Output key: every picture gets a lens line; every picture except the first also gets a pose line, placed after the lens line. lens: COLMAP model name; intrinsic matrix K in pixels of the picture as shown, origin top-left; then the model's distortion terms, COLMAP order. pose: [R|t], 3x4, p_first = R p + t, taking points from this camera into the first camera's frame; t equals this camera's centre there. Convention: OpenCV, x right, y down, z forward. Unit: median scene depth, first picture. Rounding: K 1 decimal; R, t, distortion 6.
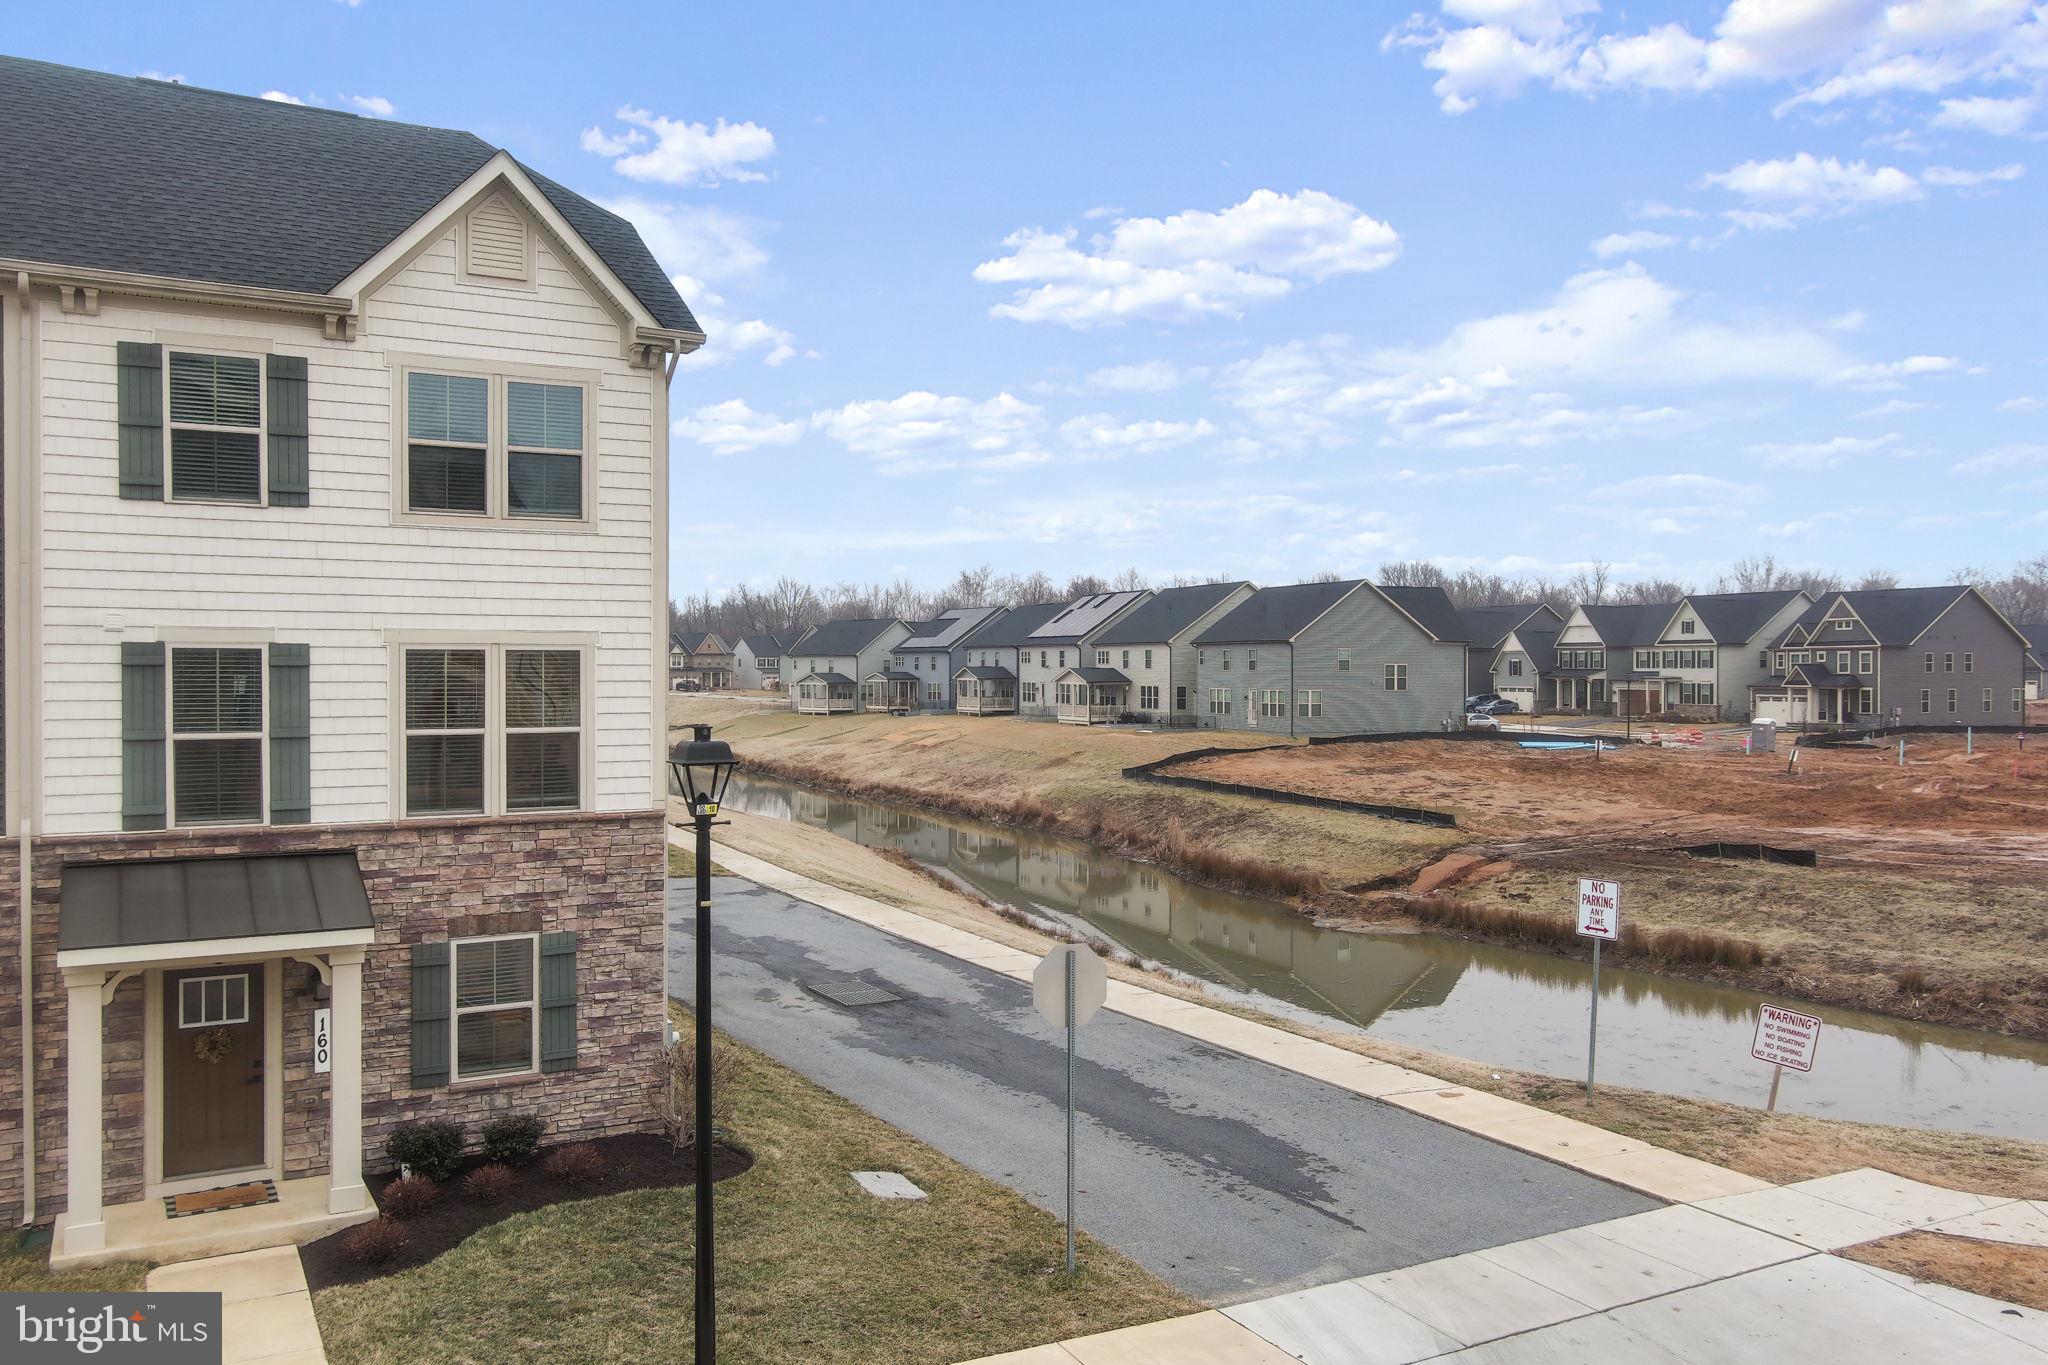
lens RADIAL K [[1525.1, 0, 995.8], [0, 1525.1, 691.8], [0, 0, 1]] dist [-0.004536, 0.003560]
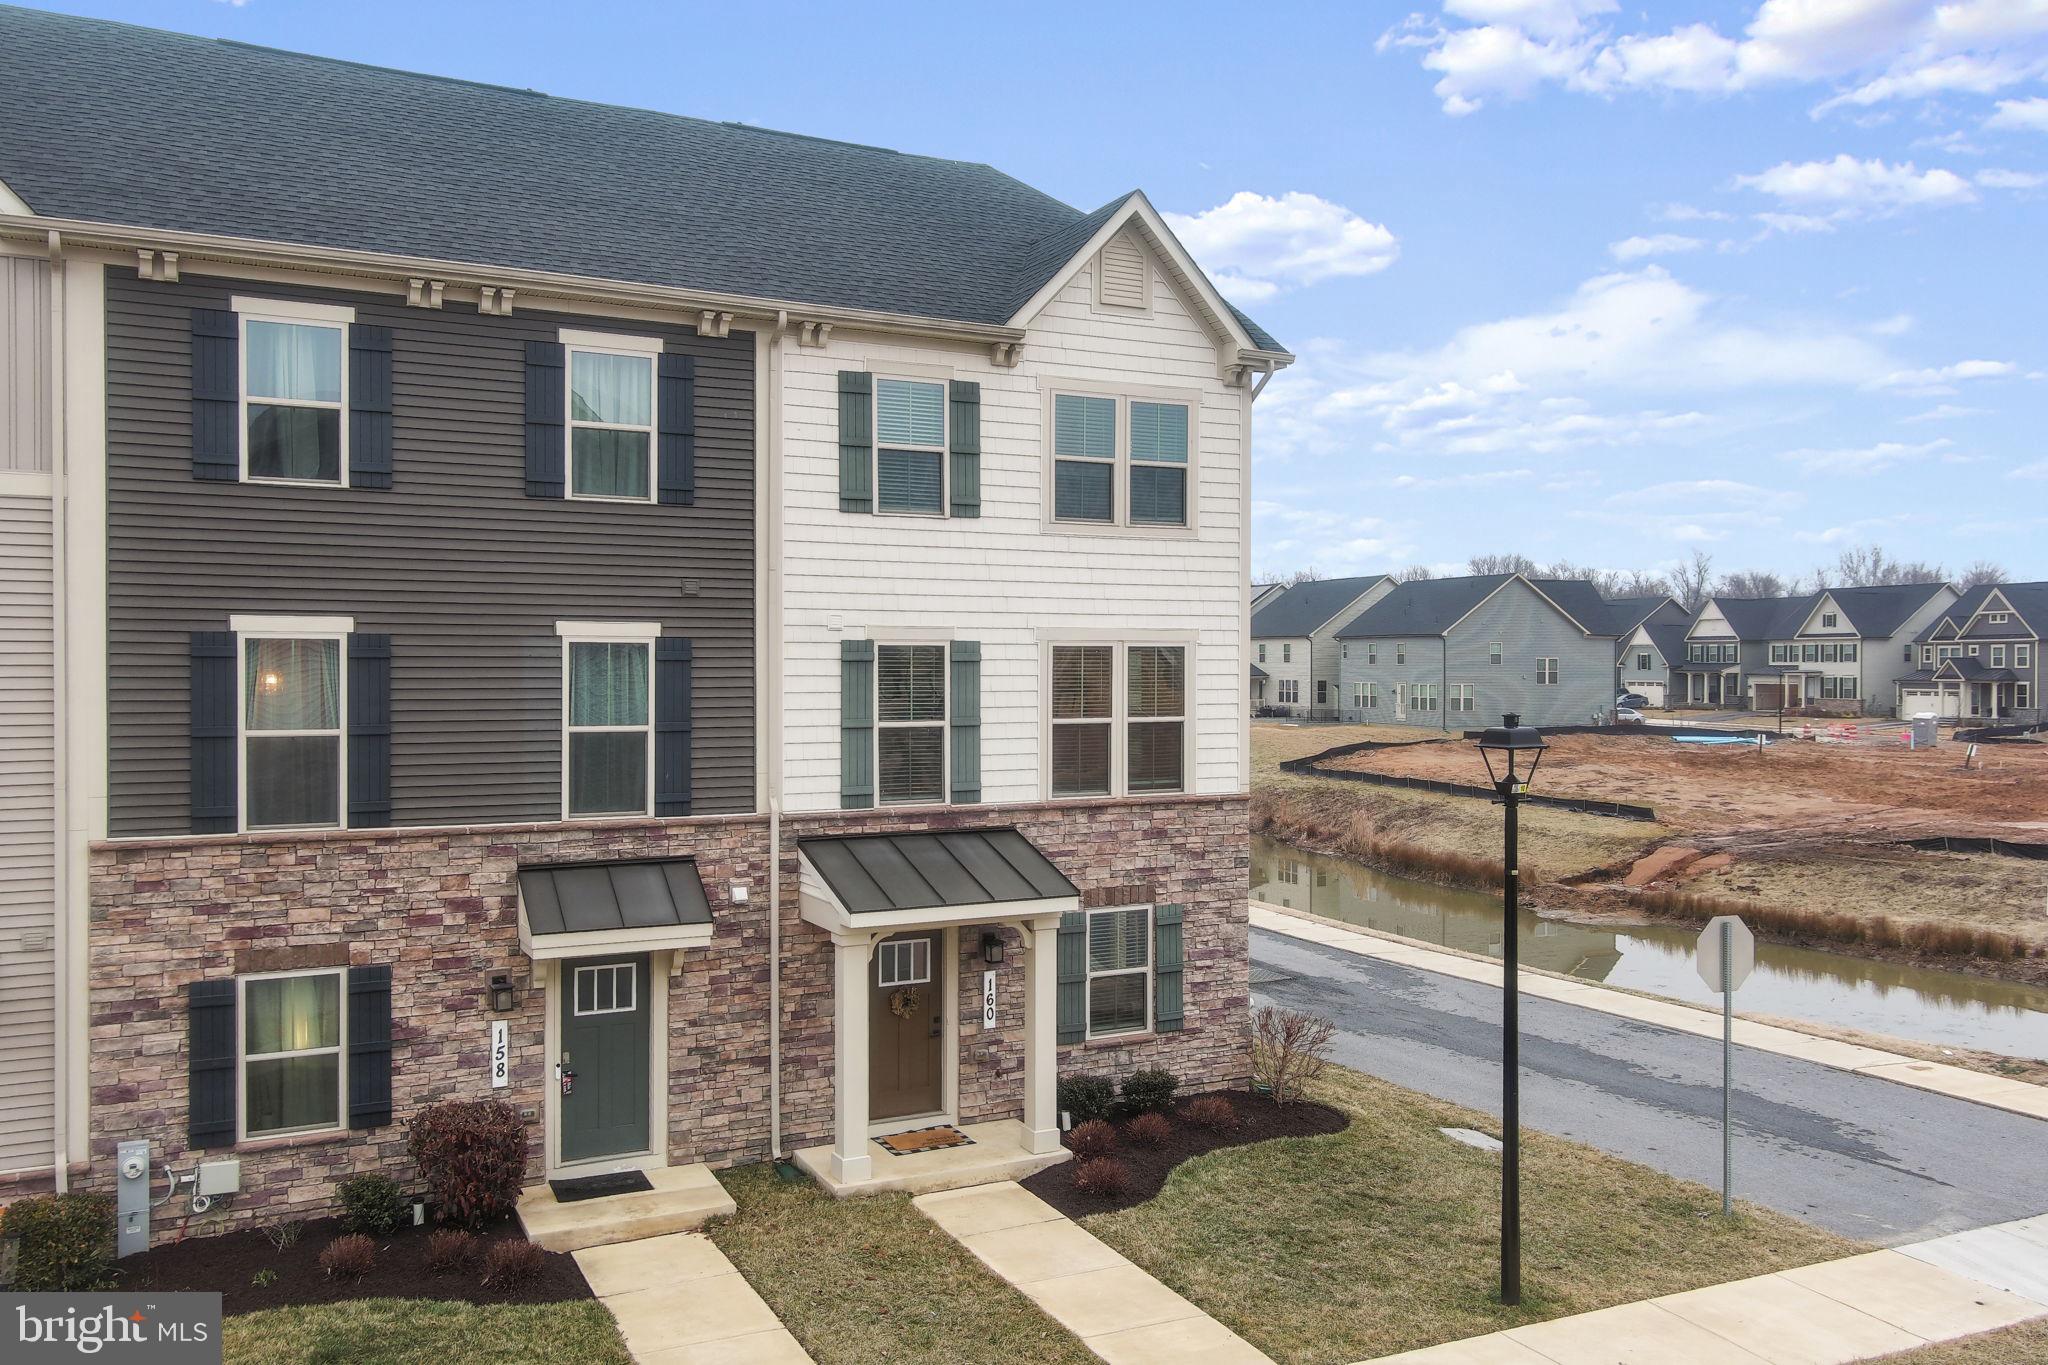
lens RADIAL K [[1525.1, 0, 1012.3], [0, 1525.1, 687.6], [0, 0, 1]] dist [-0.004536, 0.003560]
pose [[0.999011, 0.000085, -0.044472, -0.360347], [-0.000040, 0.999999, 0.001028, 0.001178], [0.044472, -0.001025, 0.999010, -0.099988]]
